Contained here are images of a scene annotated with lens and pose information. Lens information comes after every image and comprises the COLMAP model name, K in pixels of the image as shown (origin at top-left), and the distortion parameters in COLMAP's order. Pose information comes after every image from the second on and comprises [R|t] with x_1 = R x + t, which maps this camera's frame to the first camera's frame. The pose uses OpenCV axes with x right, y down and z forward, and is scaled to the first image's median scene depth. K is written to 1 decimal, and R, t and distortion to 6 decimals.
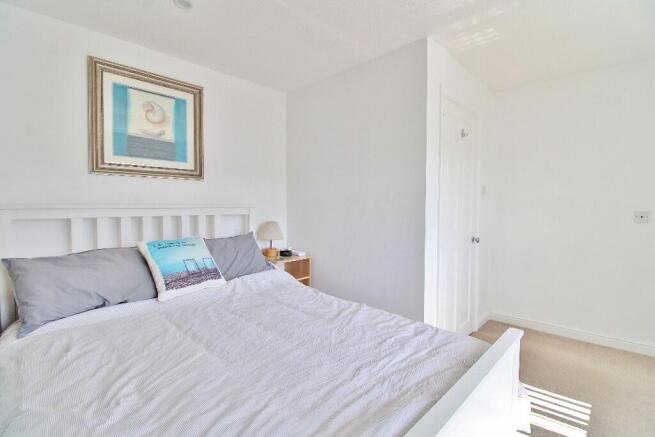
lens RADIAL K [[305.2, 0, 328.9], [0, 305.2, 215.0], [0, 0, 1]] dist [-0.006995, -0.007694]
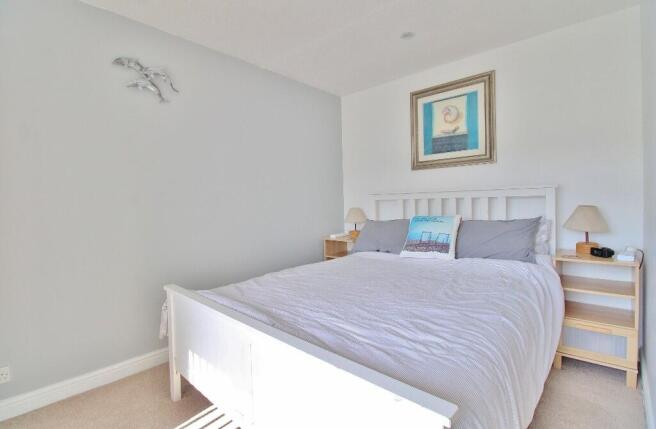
lens RADIAL K [[311.1, 0, 330.4], [0, 311.1, 217.5], [0, 0, 1]] dist [-0.013232, -0.007185]
pose [[0.029115, 0.056123, -0.997999, 0.696957], [0.000919, 0.998421, 0.056174, 0.010899], [0.999576, -0.002553, 0.029017, 0.486000]]
